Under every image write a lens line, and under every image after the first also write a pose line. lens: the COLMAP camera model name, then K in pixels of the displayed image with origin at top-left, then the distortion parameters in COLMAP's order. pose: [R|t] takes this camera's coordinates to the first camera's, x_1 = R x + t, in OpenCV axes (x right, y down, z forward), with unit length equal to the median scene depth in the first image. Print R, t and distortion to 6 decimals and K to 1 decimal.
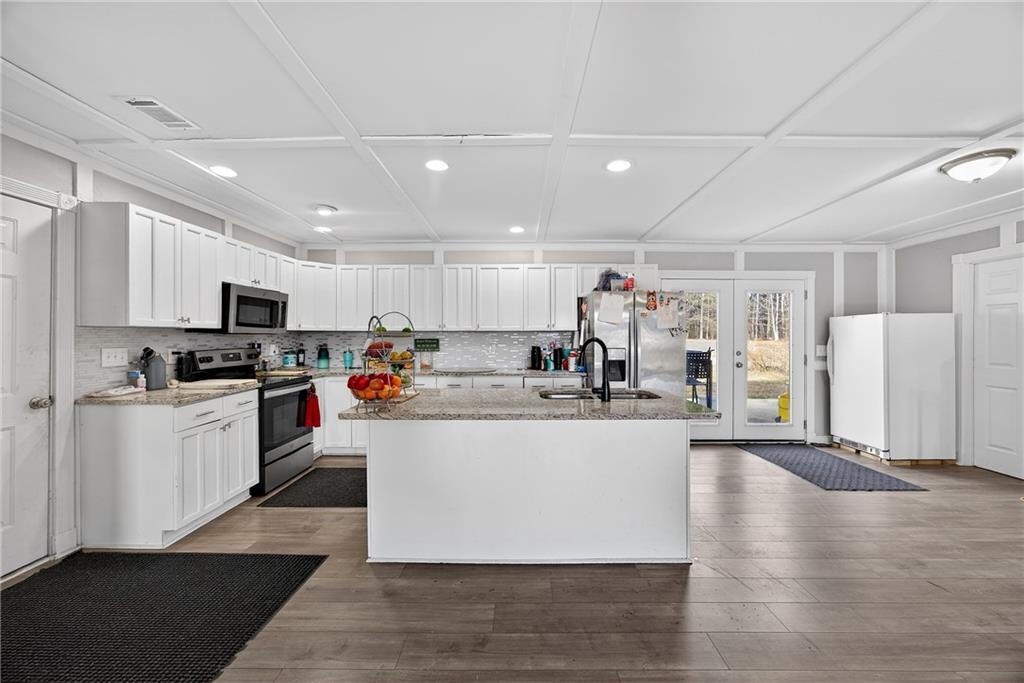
lens RADIAL K [[394.8, 0, 512.0], [0, 394.8, 341.5], [0, 0, 1]] dist [-0.001433, 0.000051]
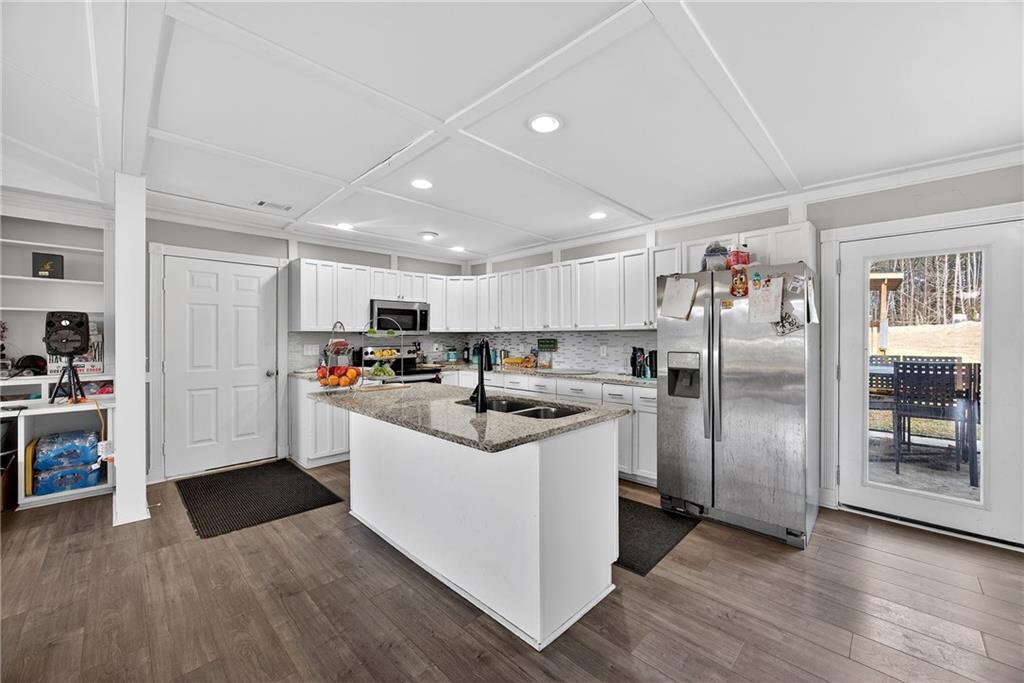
lens RADIAL K [[394.8, 0, 512.0], [0, 394.8, 341.5], [0, 0, 1]] dist [-0.001433, 0.000051]
pose [[0.723455, 0.005806, -0.690347, 0.631268], [-0.005672, 0.999981, 0.002467, -0.003687], [0.690348, 0.002131, 0.723474, 0.305306]]
